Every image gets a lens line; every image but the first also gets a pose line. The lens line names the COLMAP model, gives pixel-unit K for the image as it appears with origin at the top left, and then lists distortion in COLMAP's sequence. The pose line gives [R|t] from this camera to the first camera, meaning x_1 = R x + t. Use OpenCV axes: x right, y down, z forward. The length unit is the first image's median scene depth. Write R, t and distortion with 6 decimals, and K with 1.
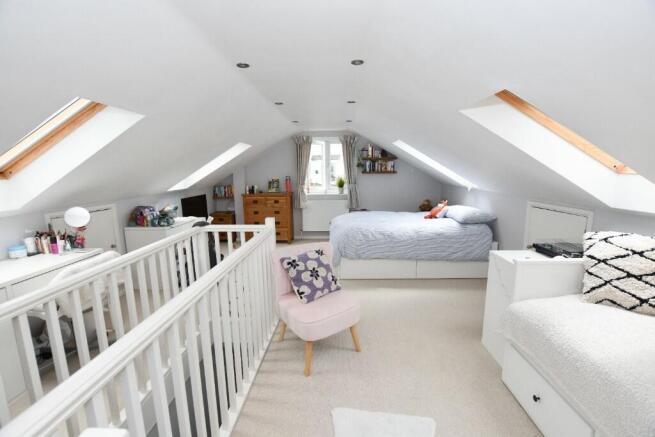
lens RADIAL K [[298.3, 0, 327.5], [0, 298.3, 218.5], [0, 0, 1]] dist [-0.024434, -0.000238]
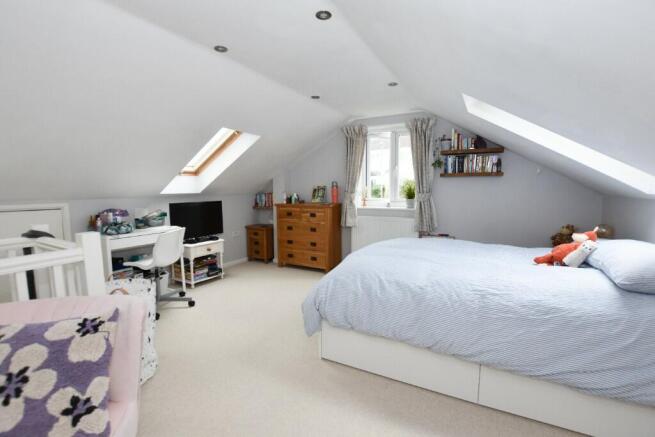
lens RADIAL K [[298.3, 0, 327.5], [0, 298.3, 218.5], [0, 0, 1]] dist [-0.024434, -0.000238]
pose [[0.887667, 0.051770, -0.457568, 0.196143], [-0.080358, 0.995828, -0.043223, -0.018363], [0.453421, 0.075137, 0.888124, 0.348792]]
